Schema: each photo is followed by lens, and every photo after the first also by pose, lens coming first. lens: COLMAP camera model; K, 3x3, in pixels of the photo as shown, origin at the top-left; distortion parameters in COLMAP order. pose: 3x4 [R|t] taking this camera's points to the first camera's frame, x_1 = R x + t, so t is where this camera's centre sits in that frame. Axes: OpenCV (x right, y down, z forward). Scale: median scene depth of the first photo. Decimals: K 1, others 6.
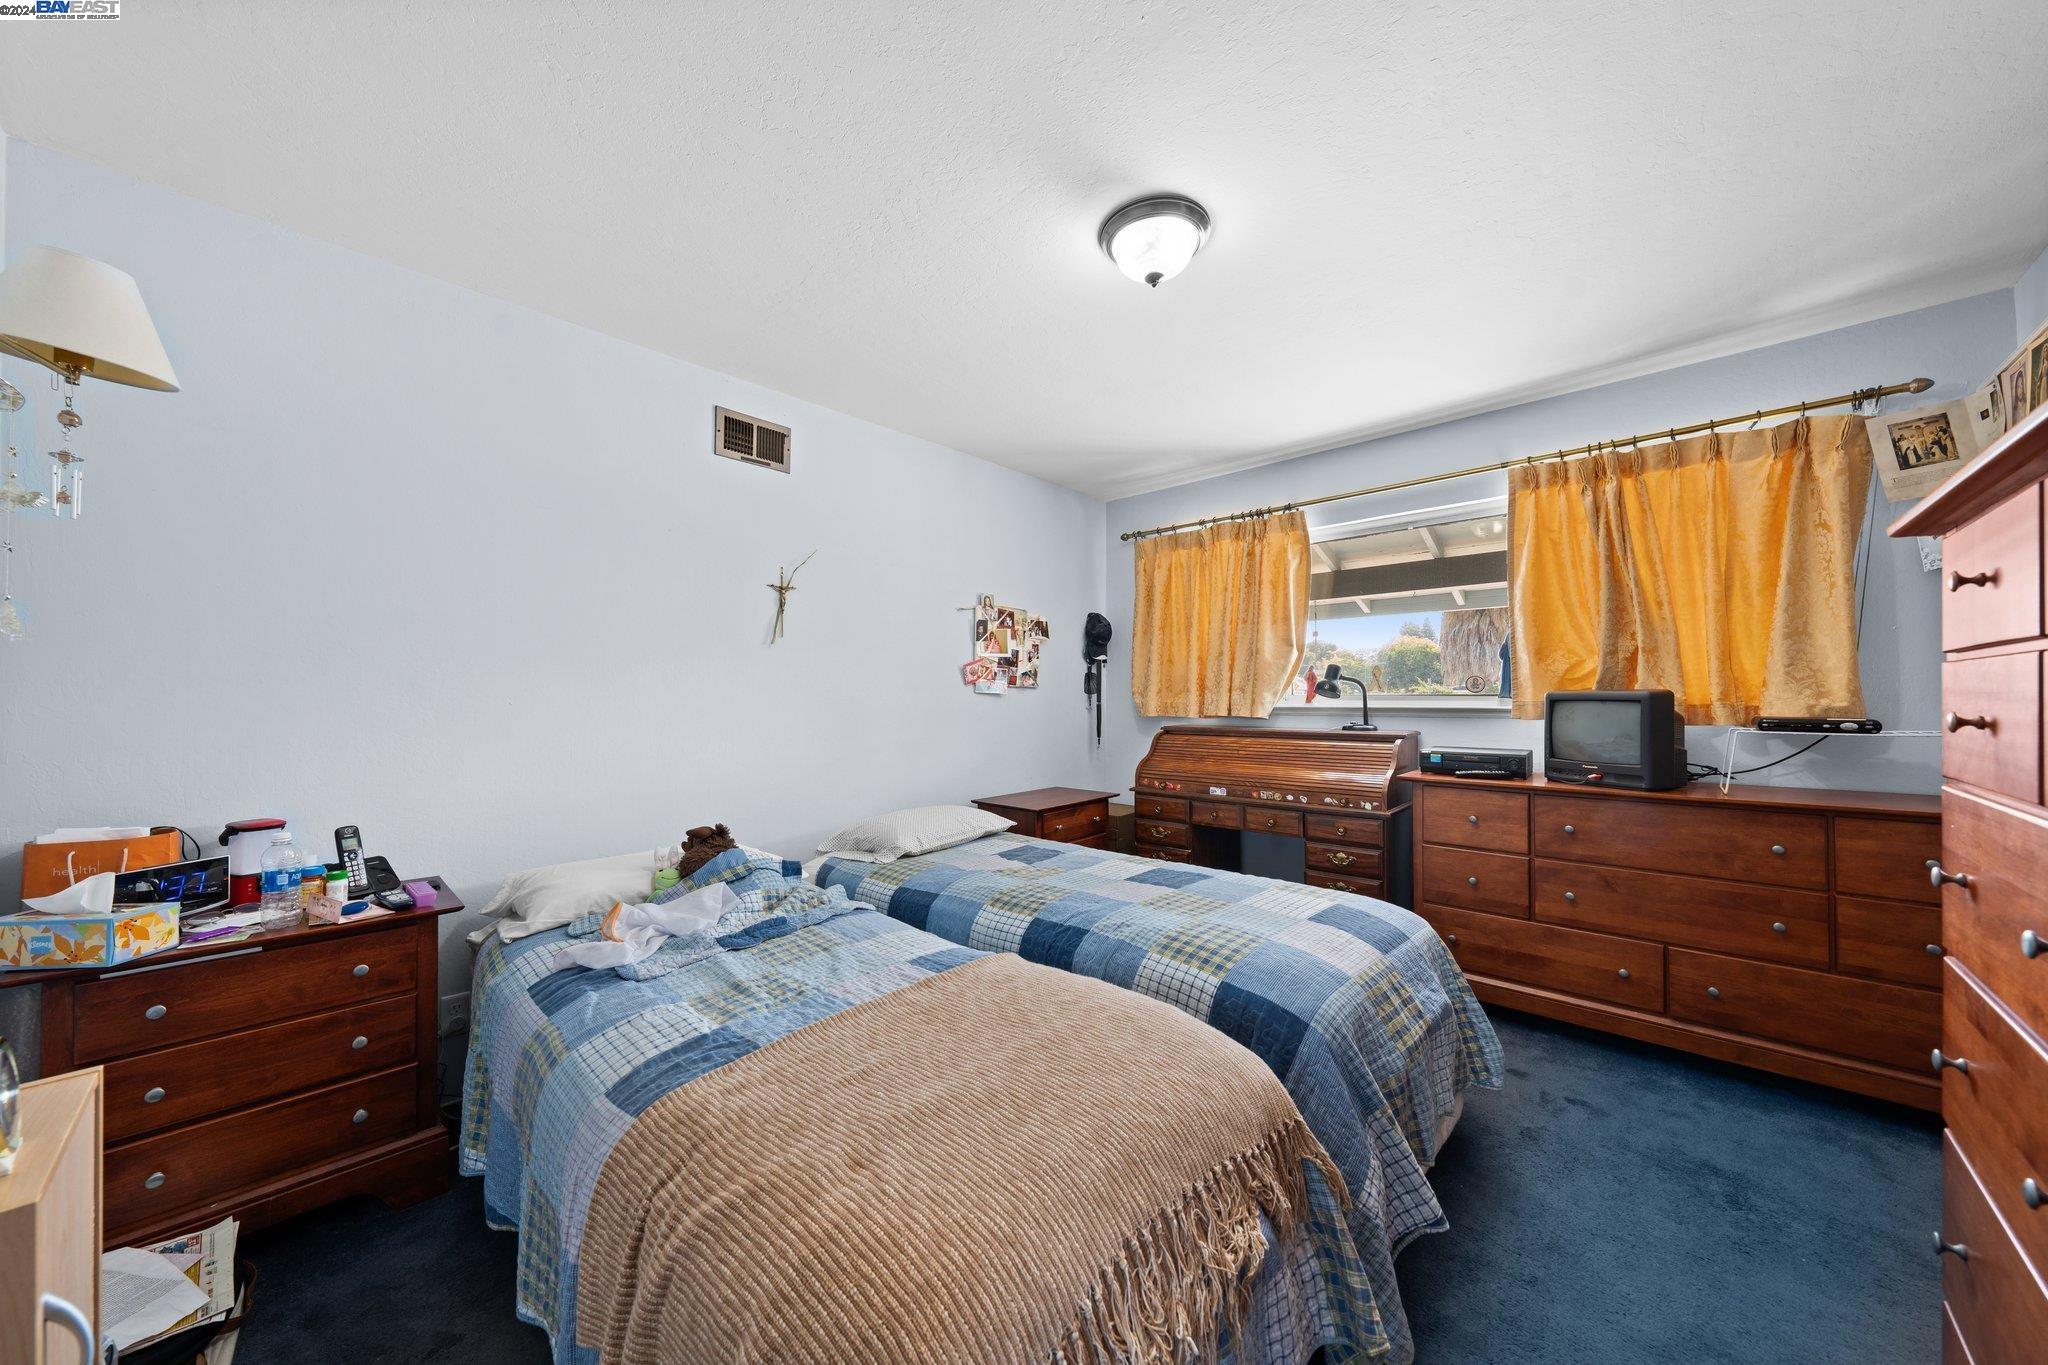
lens RADIAL K [[696.0, 0, 1024.7], [0, 696.0, 688.0], [0, 0, 1]] dist [-0.002367, -0.000212]
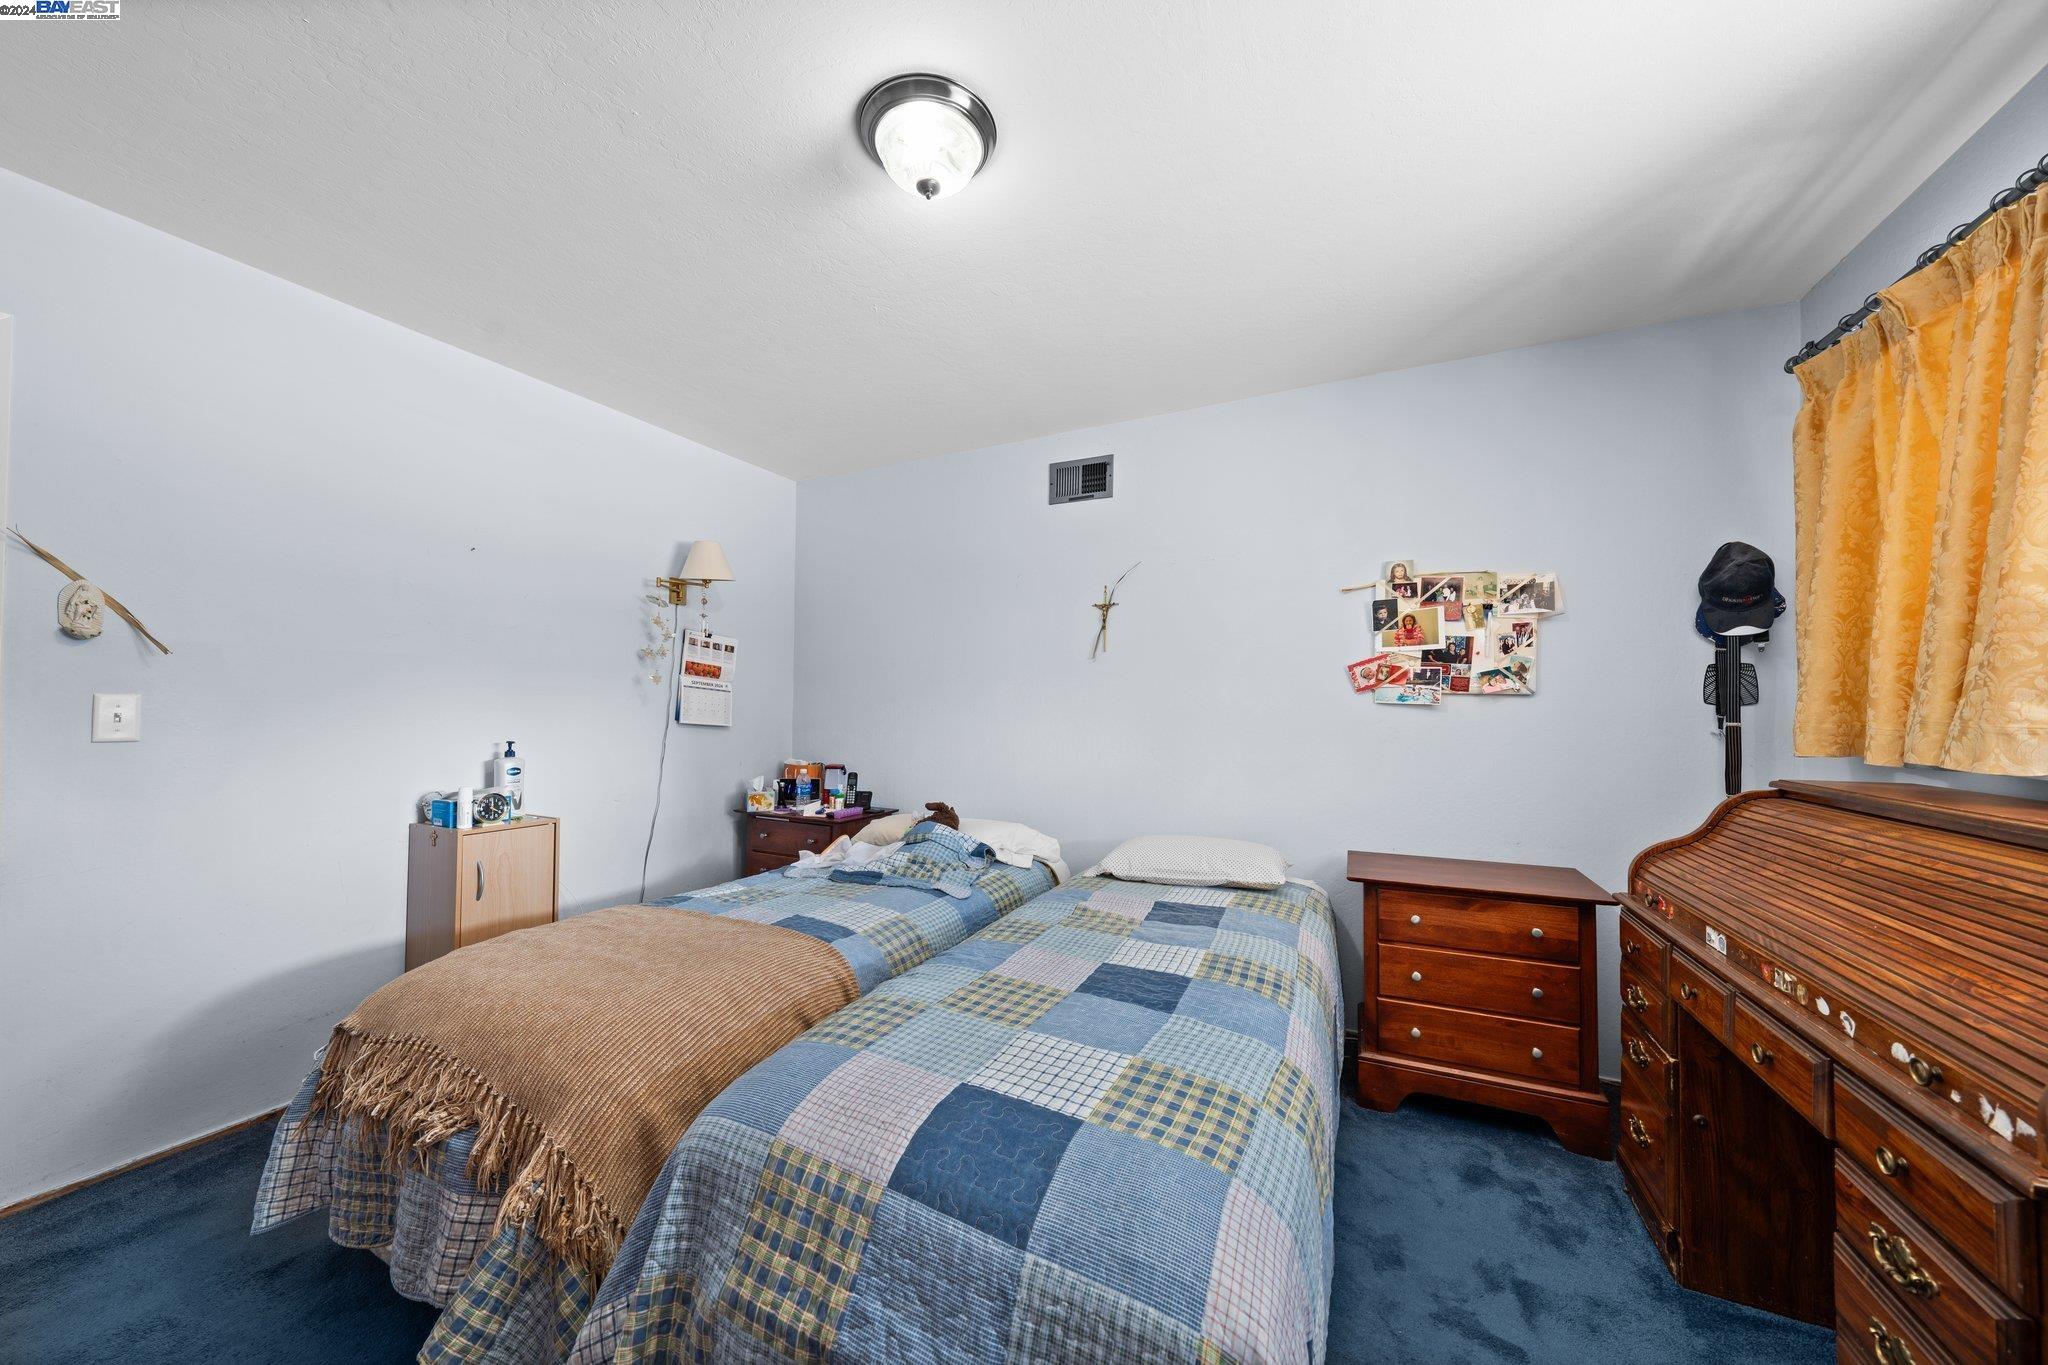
lens RADIAL K [[696.0, 0, 1024.3], [0, 696.0, 689.6], [0, 0, 1]] dist [-0.002367, -0.000212]
pose [[0.293110, -0.019364, -0.955882, 0.504155], [0.005474, 0.999812, -0.018575, 0.004225], [0.956063, 0.000212, 0.293161, 0.443617]]
